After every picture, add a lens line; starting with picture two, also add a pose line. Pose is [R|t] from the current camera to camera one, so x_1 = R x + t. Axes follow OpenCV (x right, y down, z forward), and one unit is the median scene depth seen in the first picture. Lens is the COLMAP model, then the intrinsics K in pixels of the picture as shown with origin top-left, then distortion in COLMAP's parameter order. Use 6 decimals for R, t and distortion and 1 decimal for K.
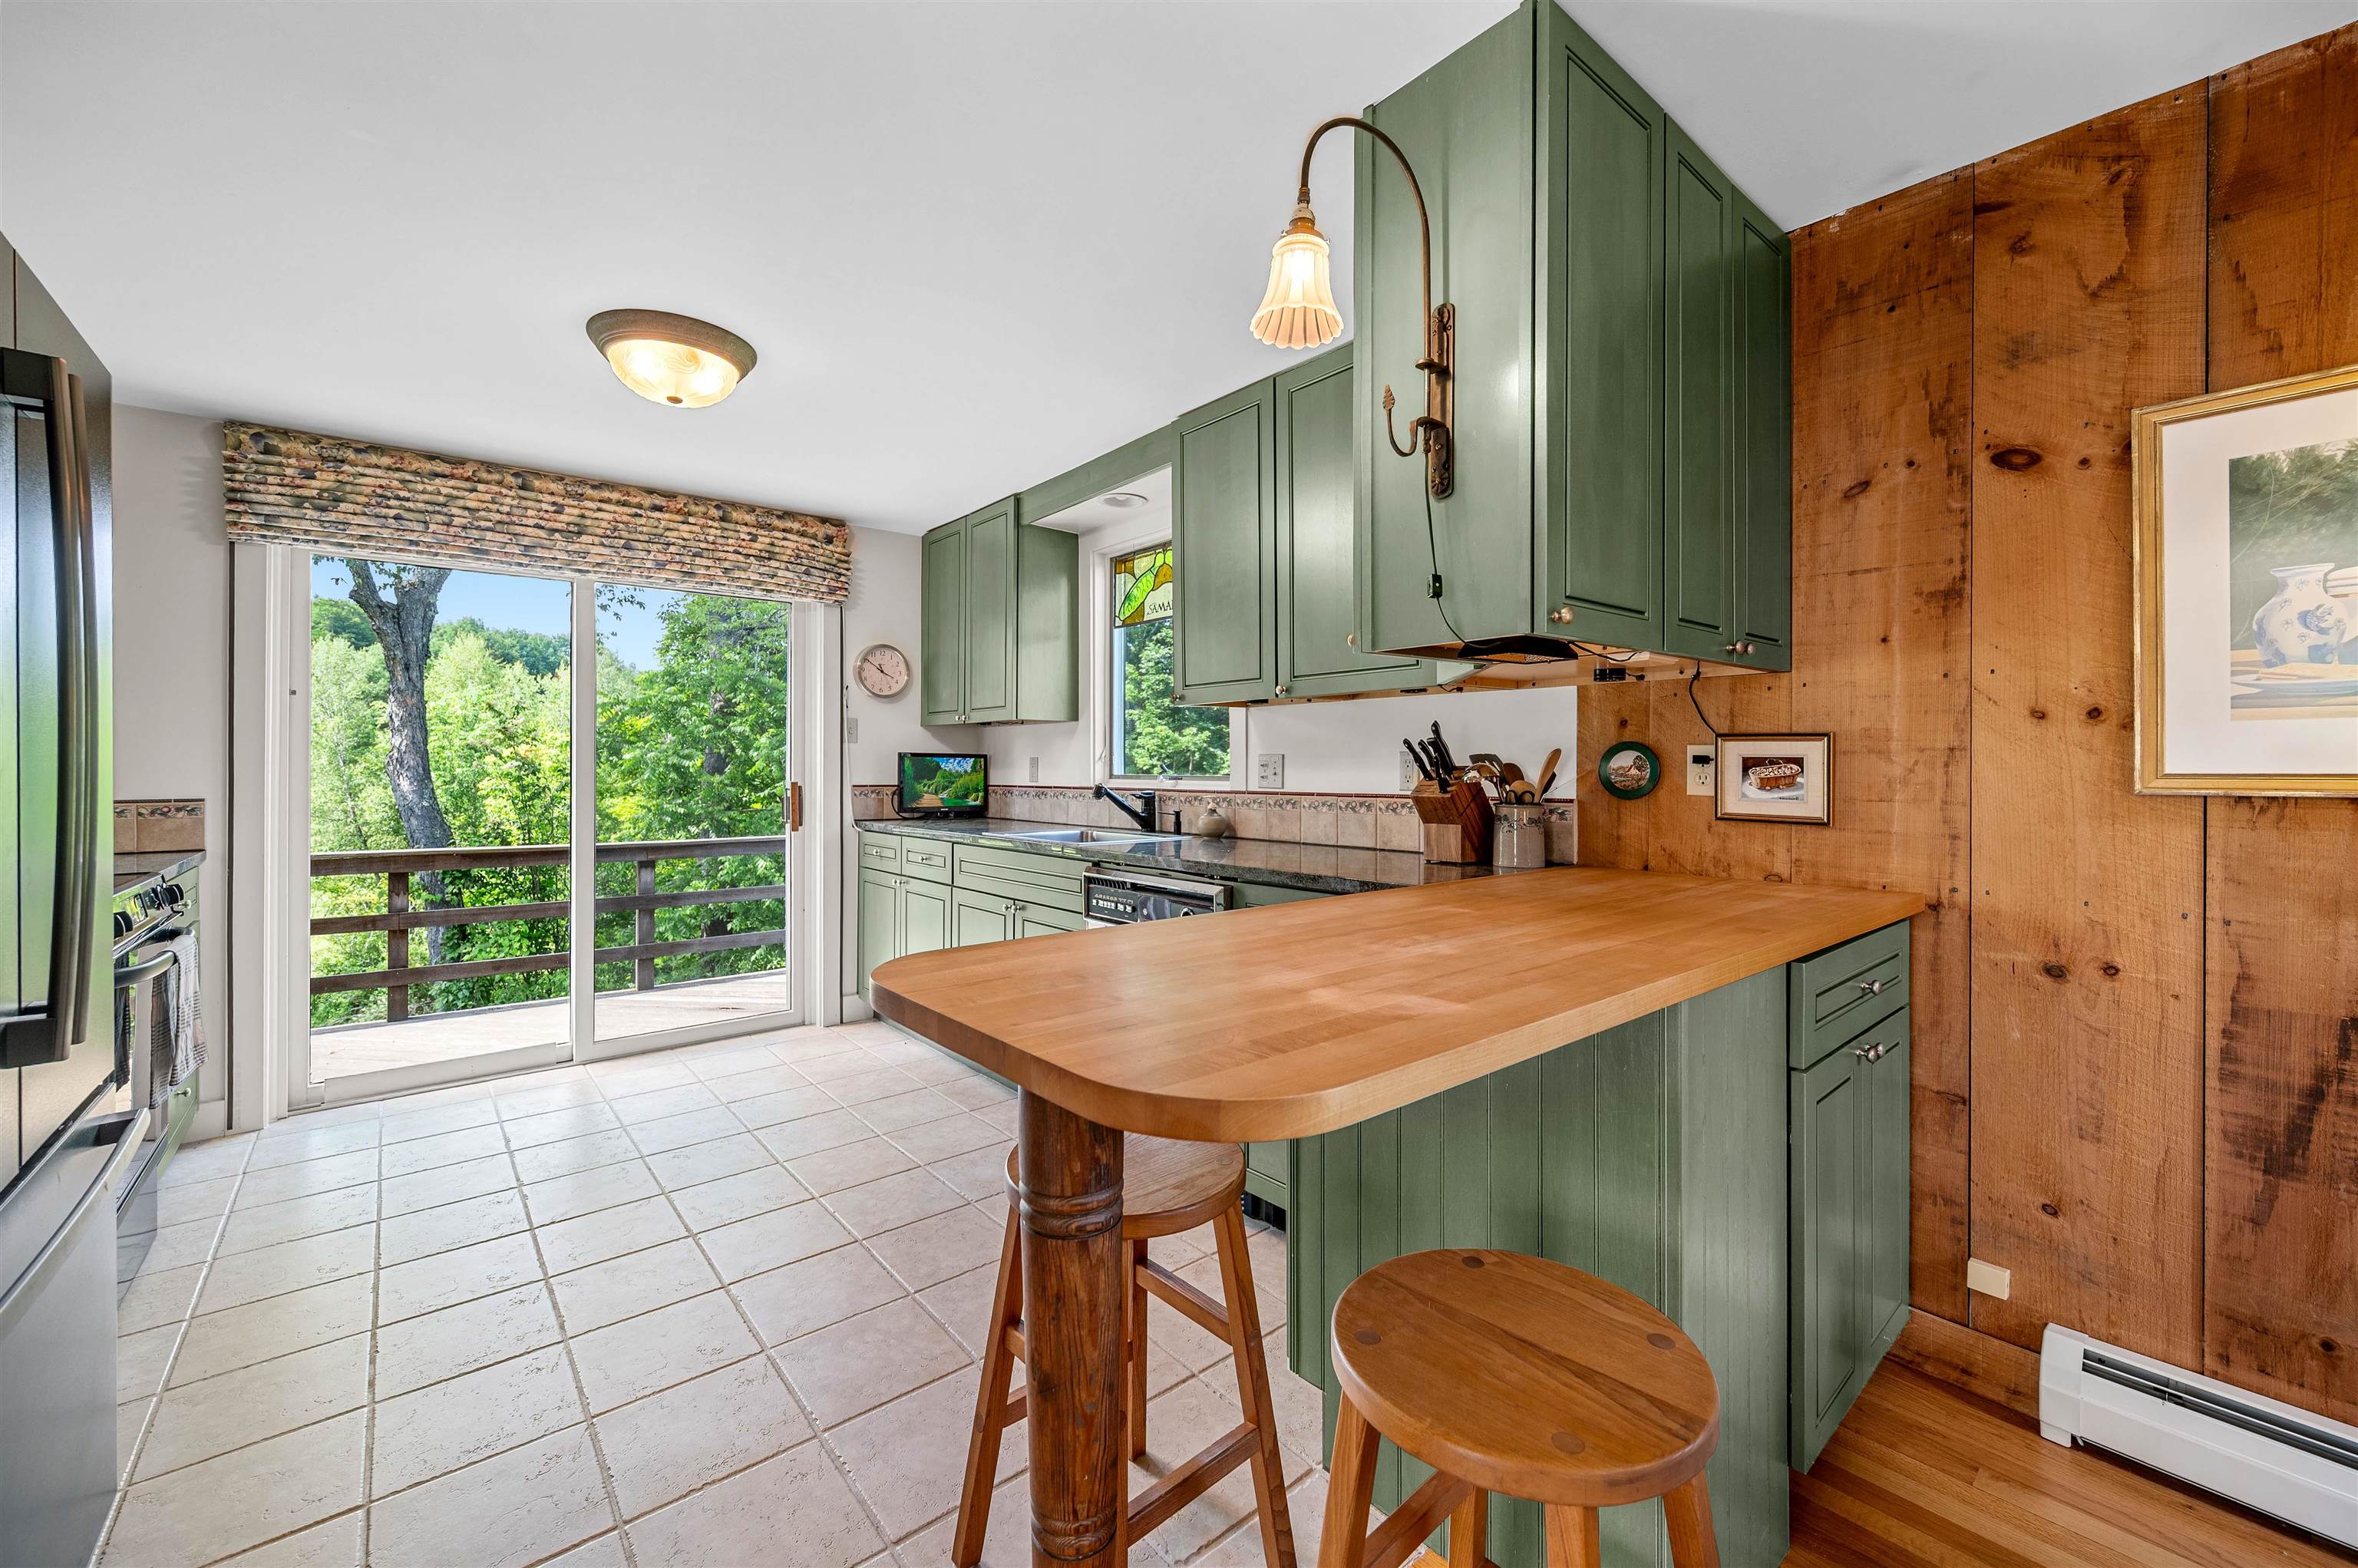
lens RADIAL K [[936.8, 0, 1173.5], [0, 936.8, 761.9], [0, 0, 1]] dist [0.001202, -0.000775]
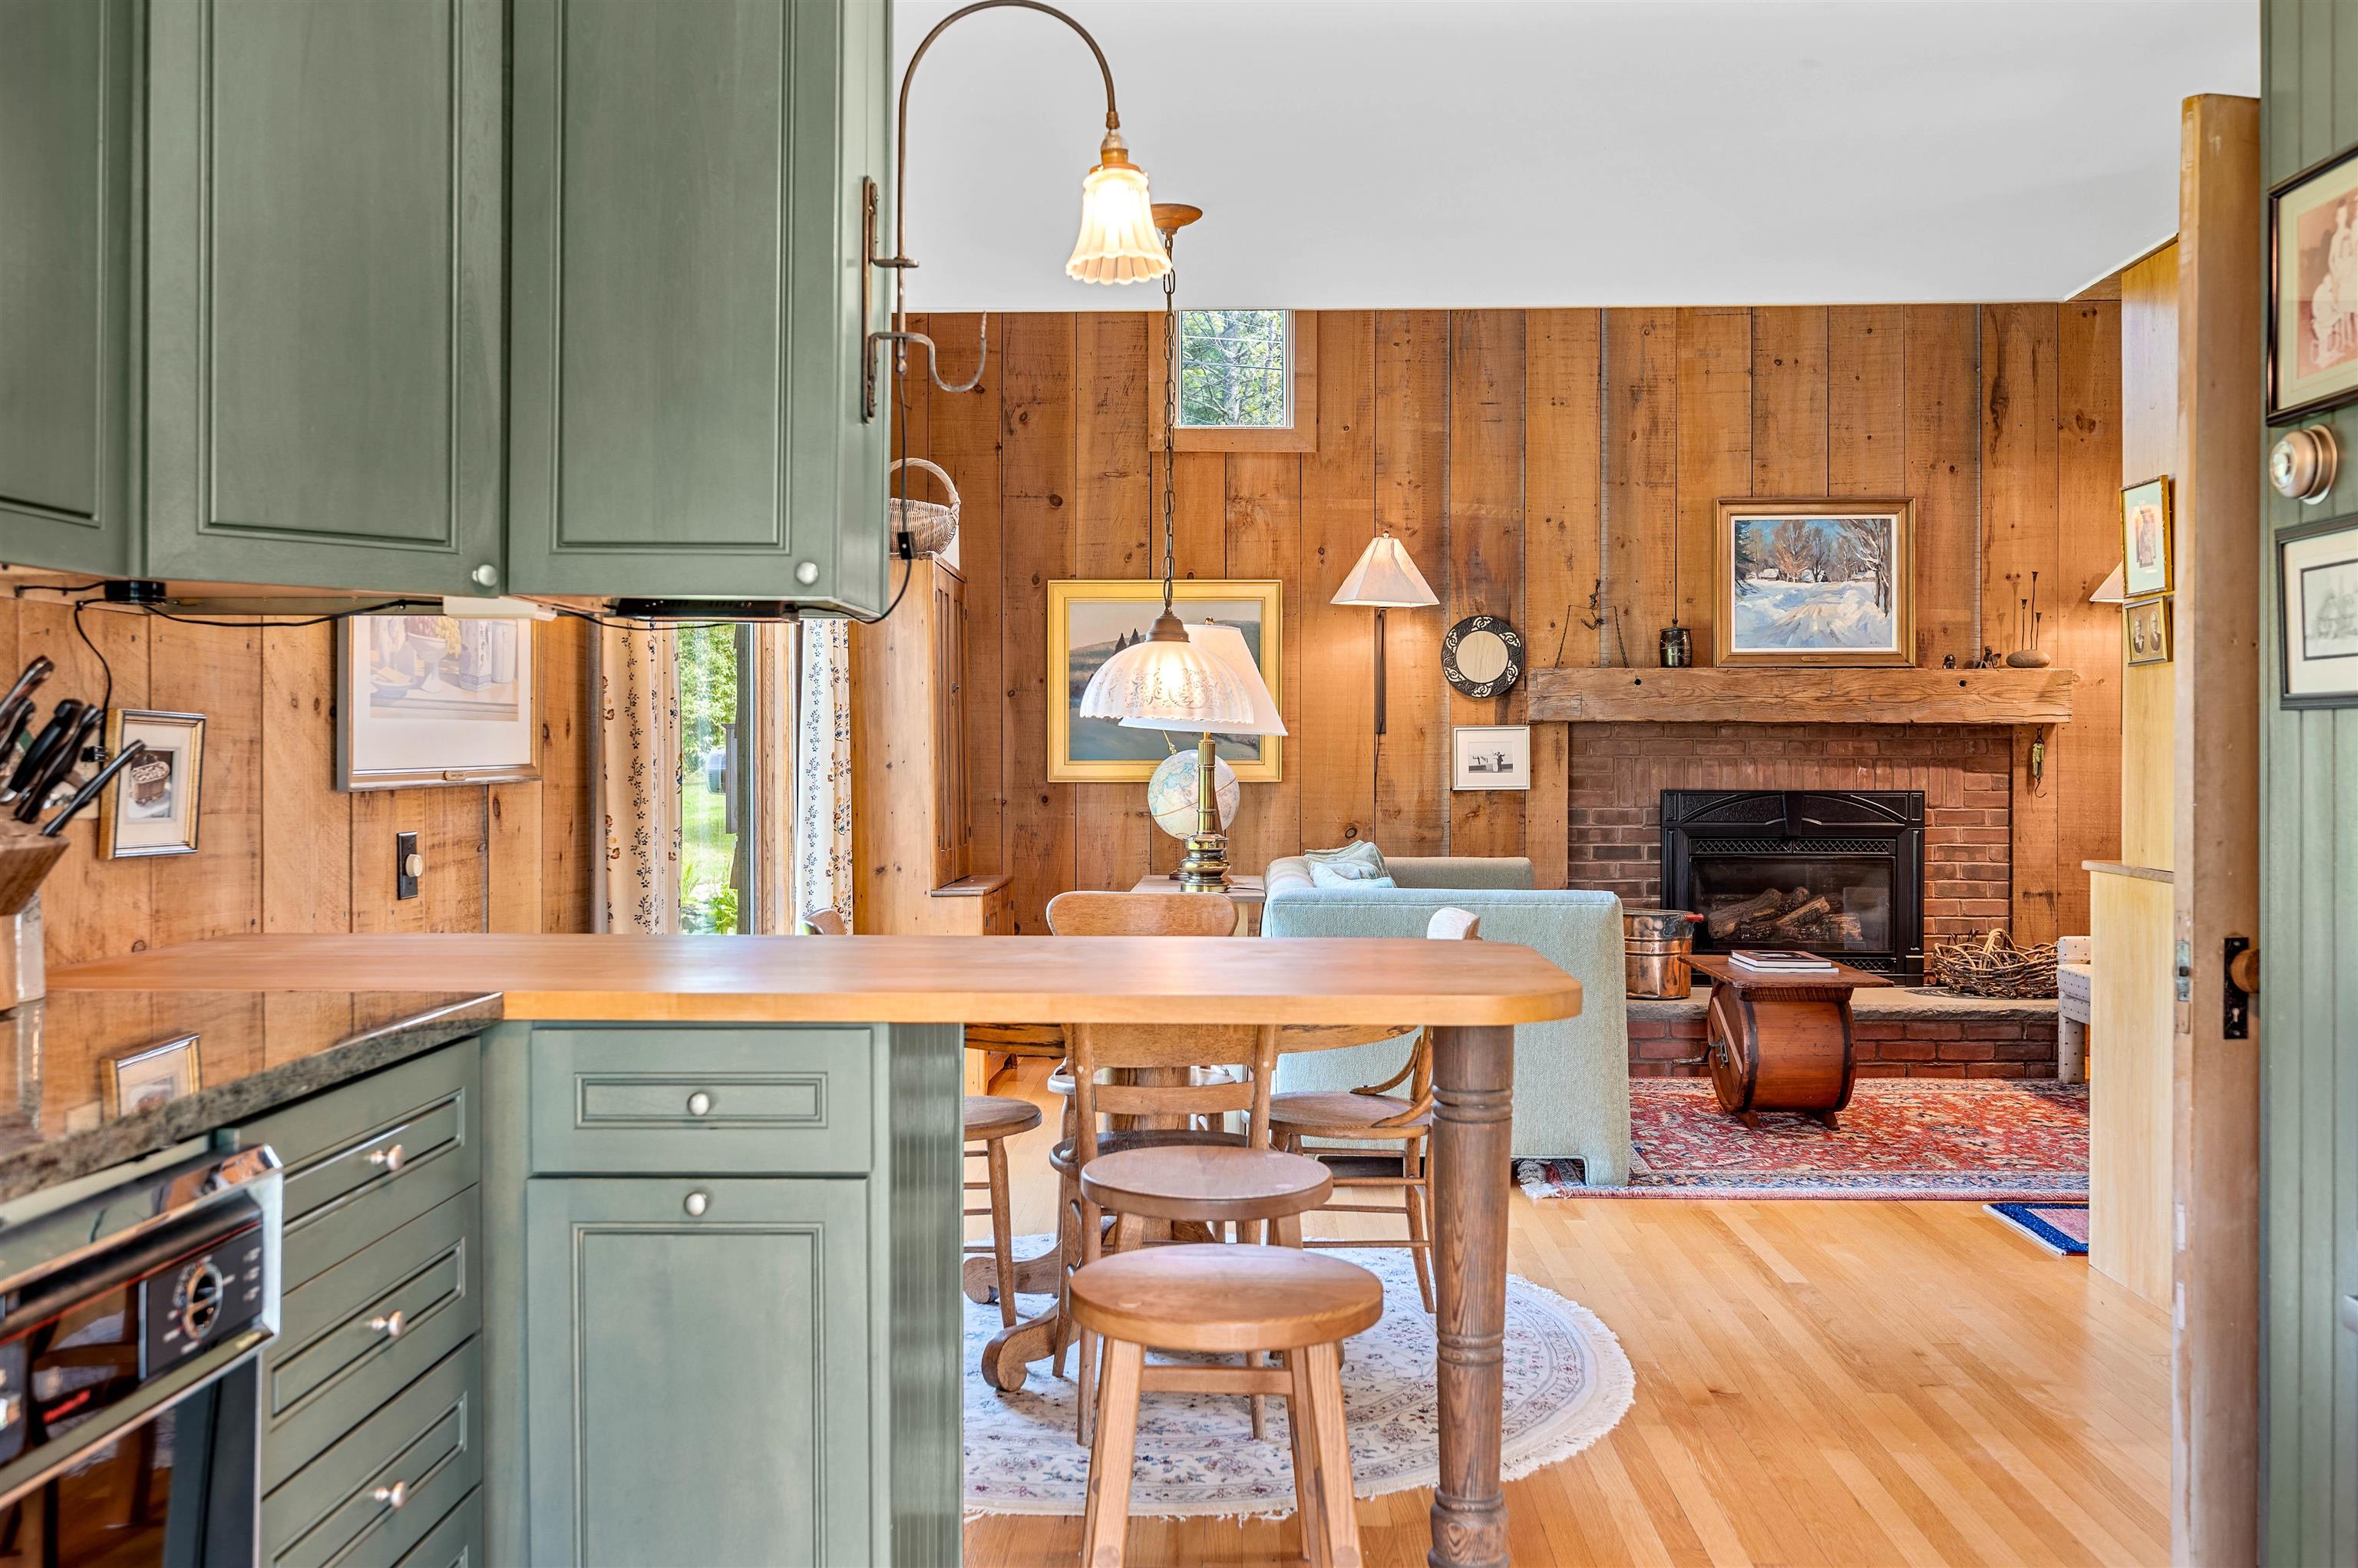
lens RADIAL K [[2057.3, 0, 1200.5], [0, 2057.3, 765.4], [0, 0, 1]] dist [0.005931, -0.003772]
pose [[-0.753677, -0.006750, 0.657210, -0.489839], [-0.005402, 0.999977, 0.004076, -0.002971], [-0.657222, -0.000479, -0.753697, 0.981359]]
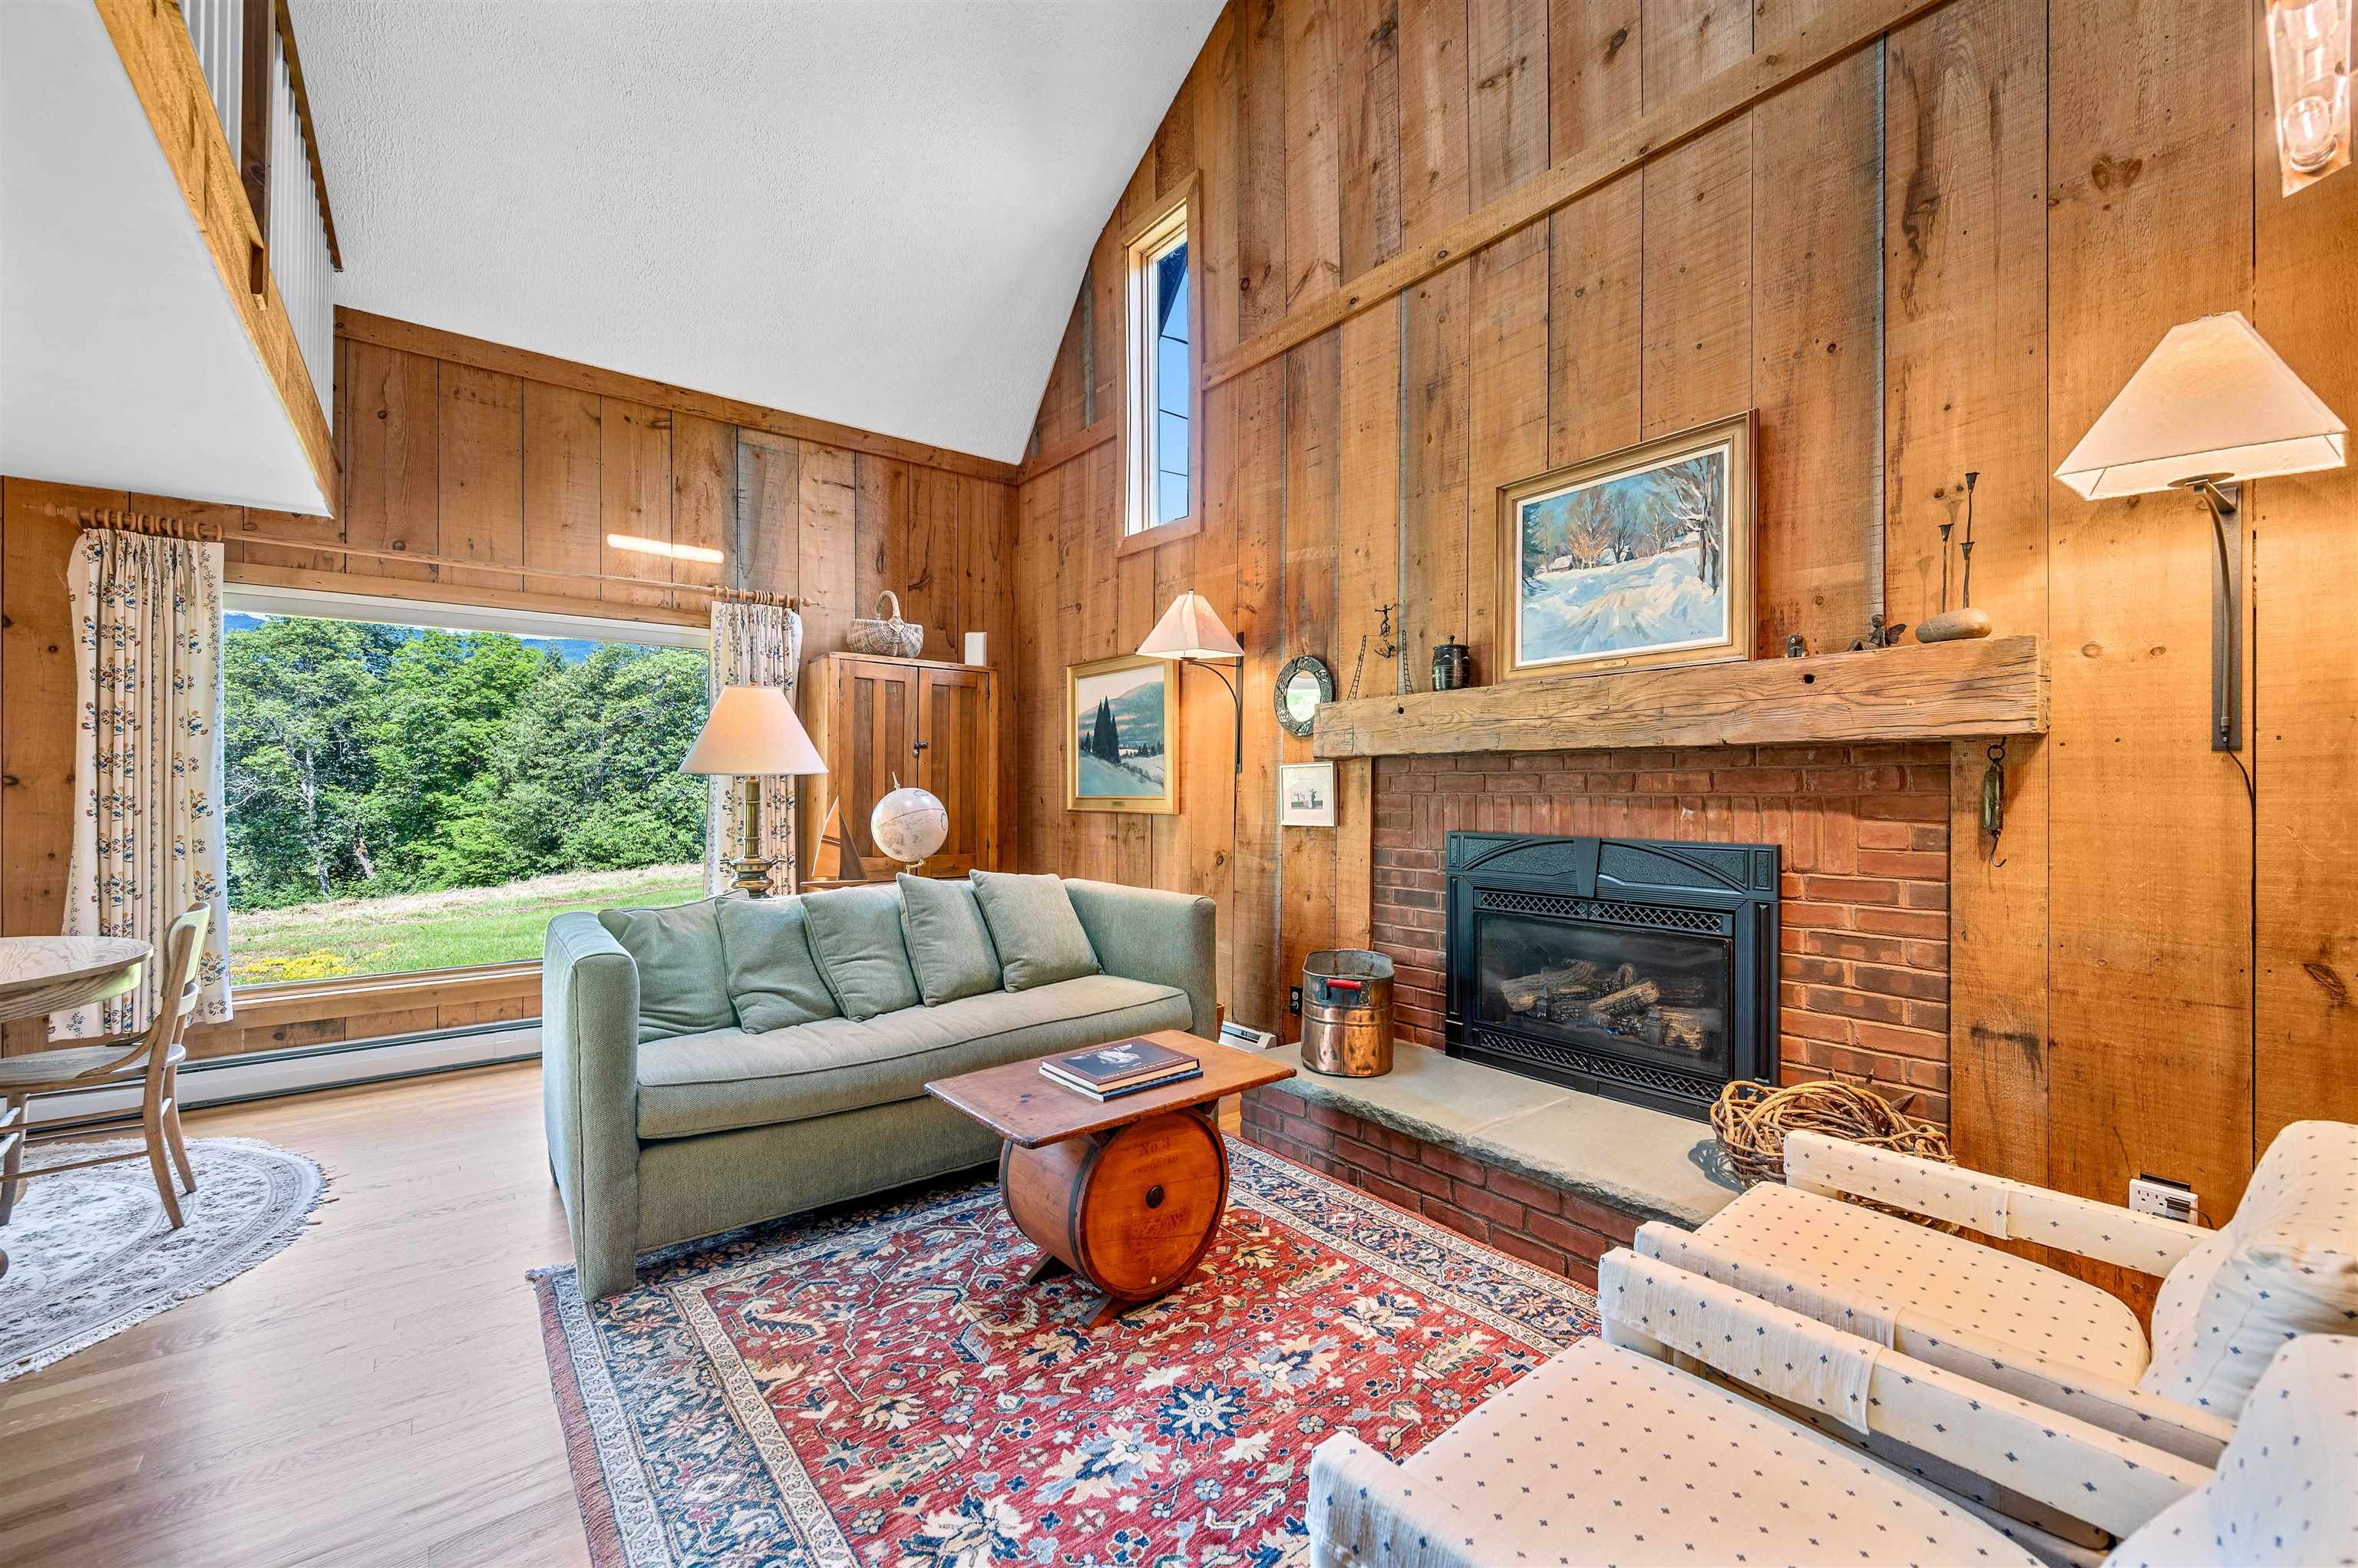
lens RADIAL K [[936.8, 0, 1181.6], [0, 936.8, 788.5], [0, 0, 1]] dist [0.001202, -0.000775]
pose [[0.022618, -0.002534, 0.999741, -0.275519], [-0.002382, 0.999994, 0.002588, -0.014010], [-0.999741, -0.002440, 0.022612, -1.028741]]
